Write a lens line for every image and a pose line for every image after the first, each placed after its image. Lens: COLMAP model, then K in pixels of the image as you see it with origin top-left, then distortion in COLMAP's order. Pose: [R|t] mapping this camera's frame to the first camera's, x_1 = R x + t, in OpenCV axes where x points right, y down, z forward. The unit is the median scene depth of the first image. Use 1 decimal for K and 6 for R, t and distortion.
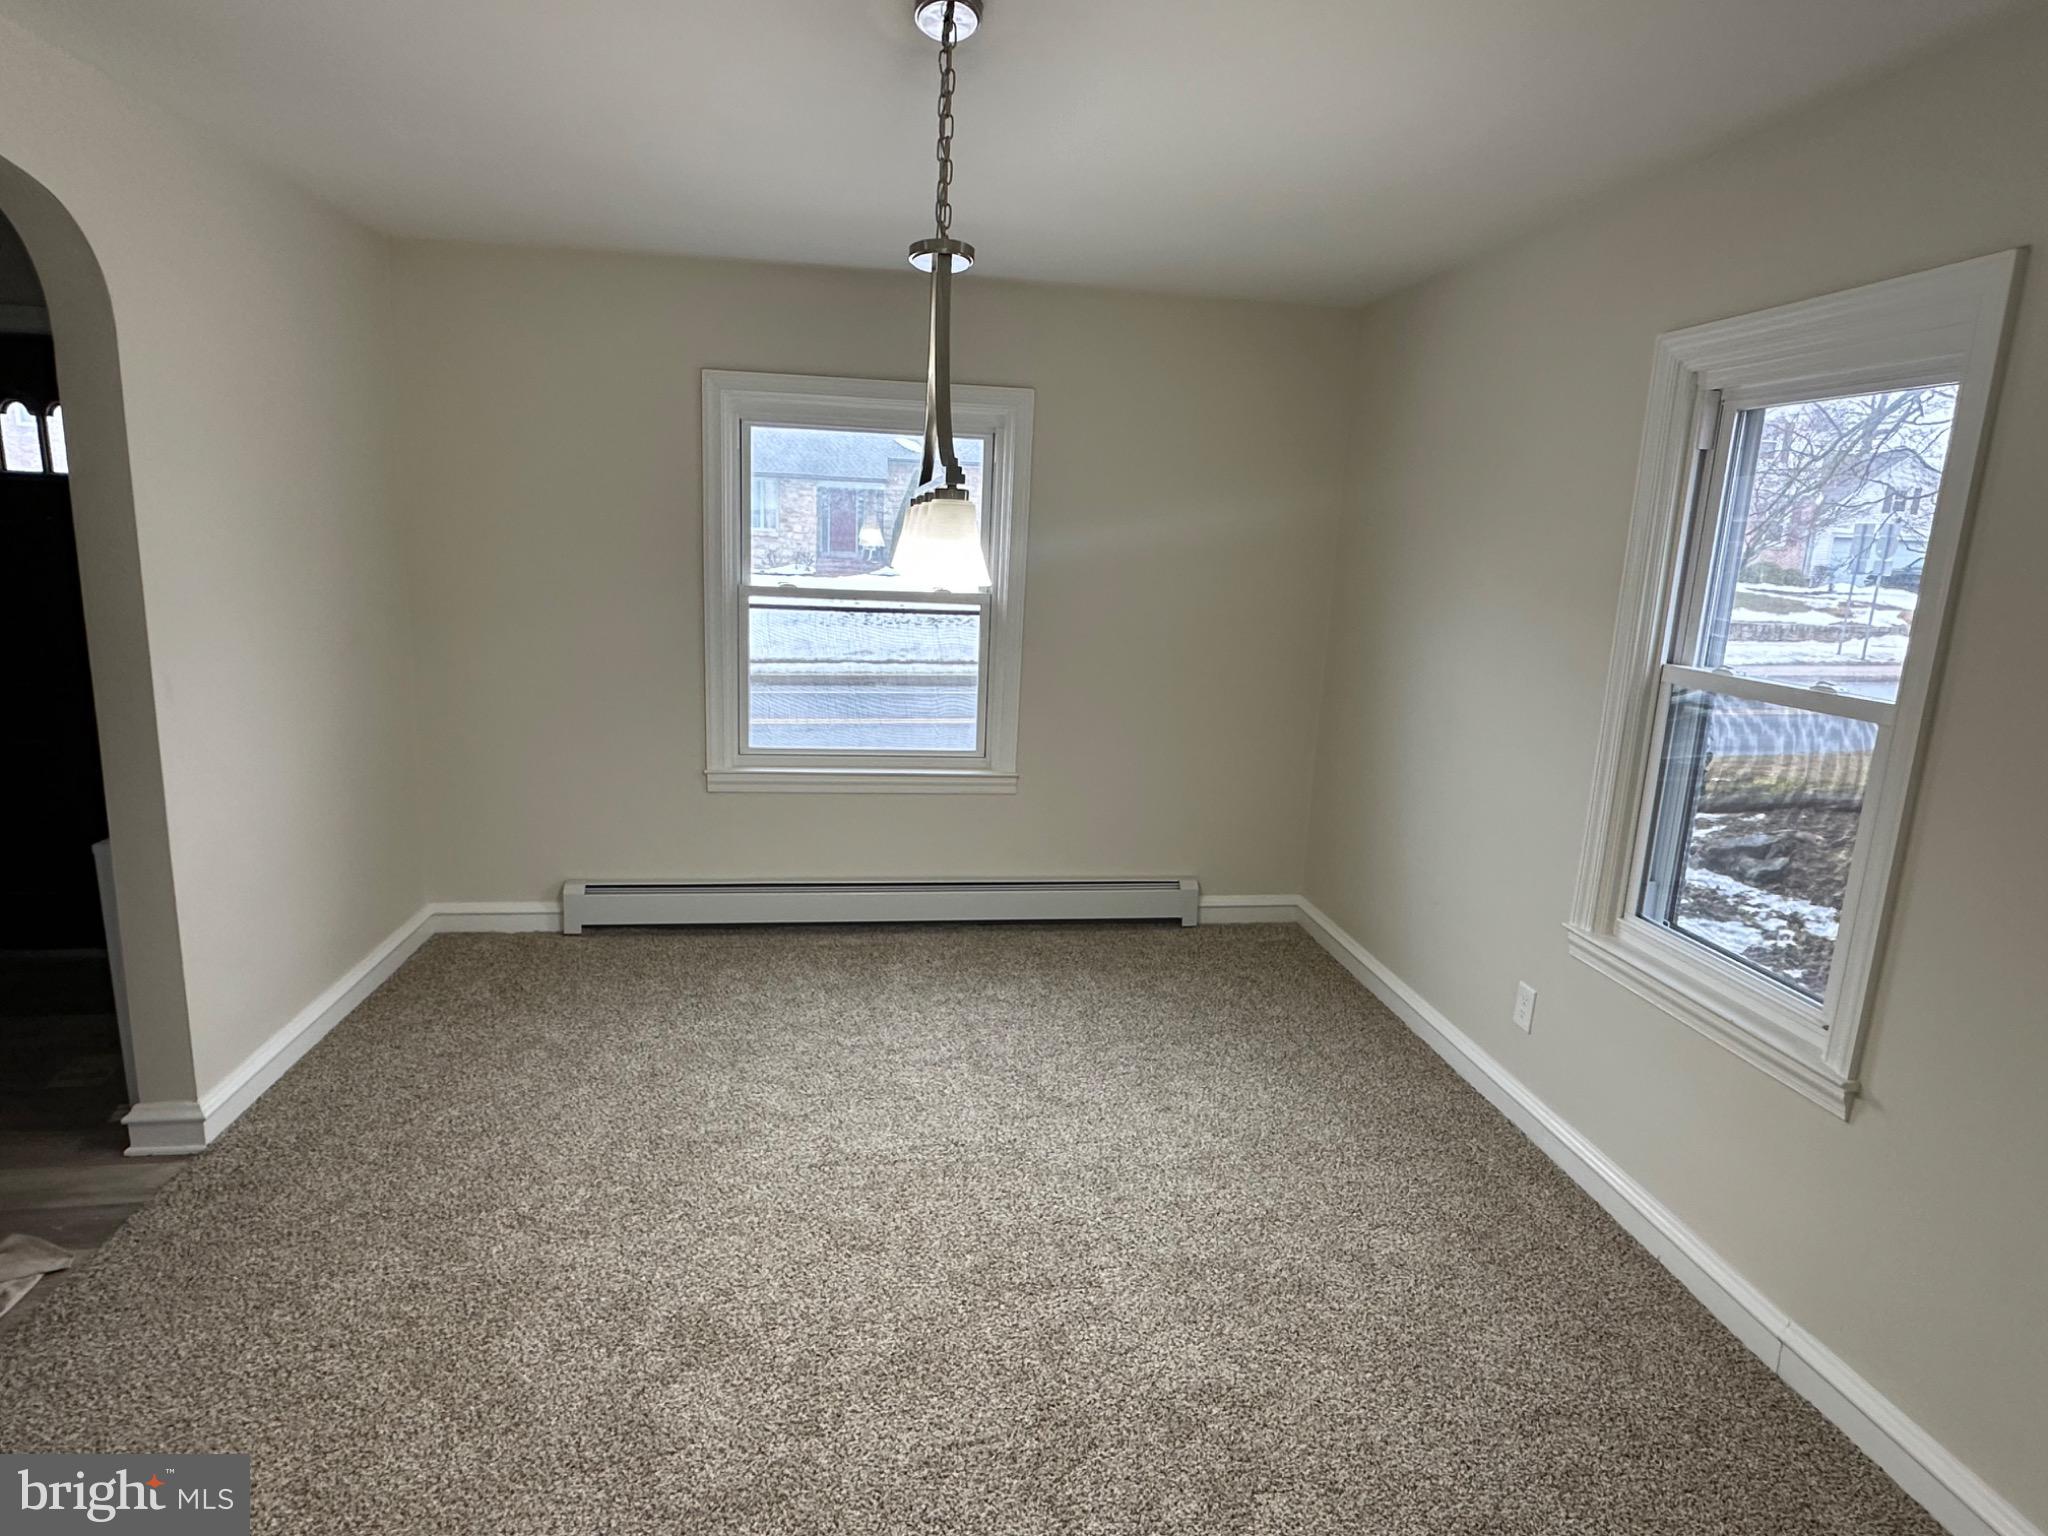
lens RADIAL K [[1153.2, 0, 1024.0], [0, 1153.2, 768.0], [0, 0, 1]] dist [-0.000815, -0.001745]
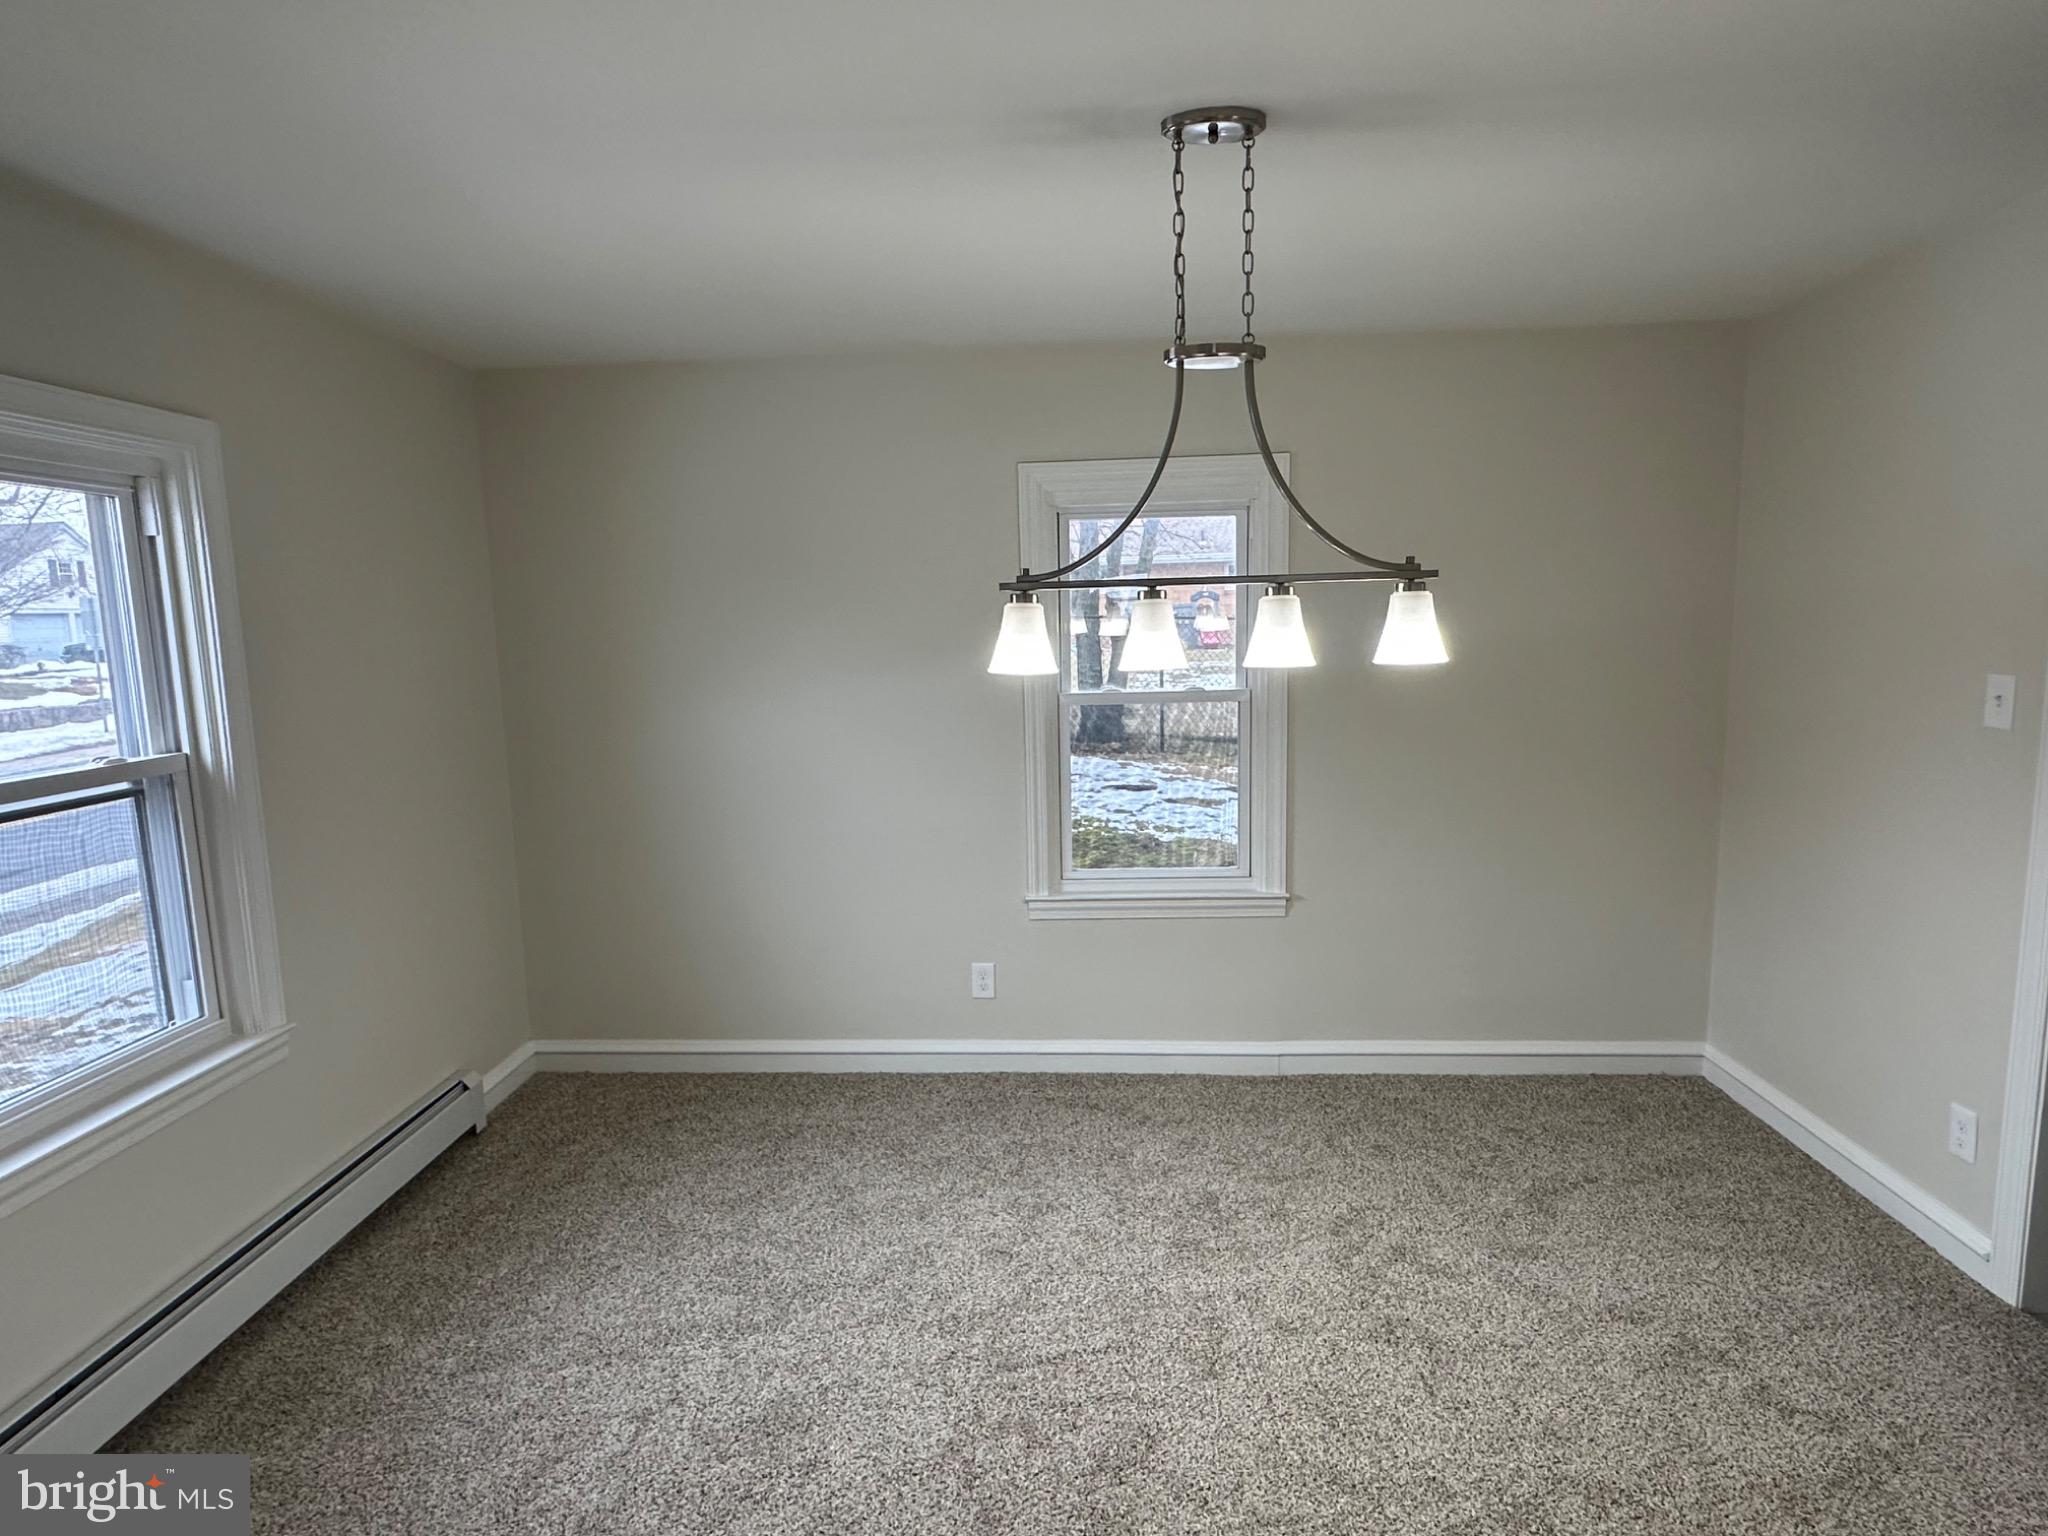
lens RADIAL K [[1153.2, 0, 1024.0], [0, 1153.2, 768.0], [0, 0, 1]] dist [-0.000815, -0.001745]
pose [[0.205095, -0.178398, 0.962346, -0.661400], [0.234728, 0.963518, 0.128590, -0.152748], [-0.950178, 0.199516, 0.239488, 0.567663]]
